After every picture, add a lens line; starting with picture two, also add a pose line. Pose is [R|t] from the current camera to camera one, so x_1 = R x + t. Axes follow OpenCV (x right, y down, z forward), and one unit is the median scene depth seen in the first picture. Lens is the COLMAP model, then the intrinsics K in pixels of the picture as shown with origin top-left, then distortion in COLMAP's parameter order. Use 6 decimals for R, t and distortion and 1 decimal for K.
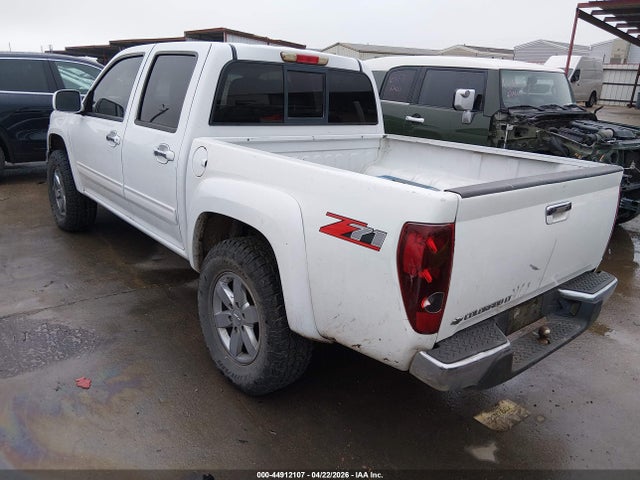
lens RADIAL K [[482.9, 0, 320.0], [0, 482.9, 240.0], [0, 0, 1]] dist [-0.006477, 0.006669]
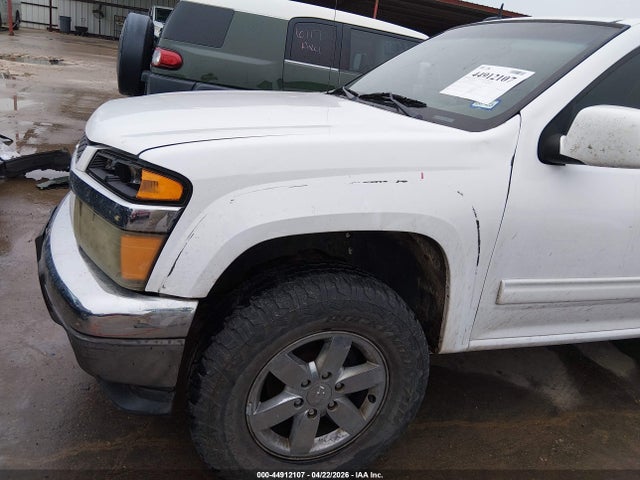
lens RADIAL K [[482.9, 0, 320.0], [0, 482.9, 240.0], [0, 0, 1]] dist [-0.006477, 0.006669]
pose [[0.390307, -0.317921, 0.864052, -0.656909], [0.179138, 0.946777, 0.267439, -0.240718], [-0.903089, 0.050401, 0.426486, 0.717240]]
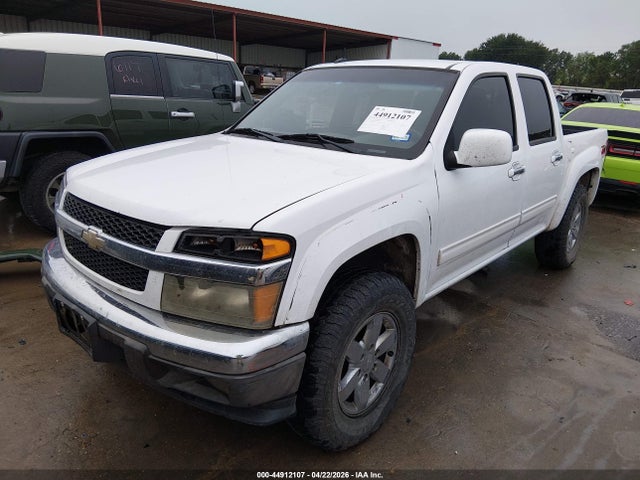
lens RADIAL K [[482.9, 0, 320.0], [0, 482.9, 240.0], [0, 0, 1]] dist [-0.006477, 0.006669]
pose [[-0.129758, -0.366006, 0.921522, -0.762672], [0.264076, 0.883056, 0.387912, -0.330031], [-0.955734, 0.293686, -0.017930, 0.854644]]
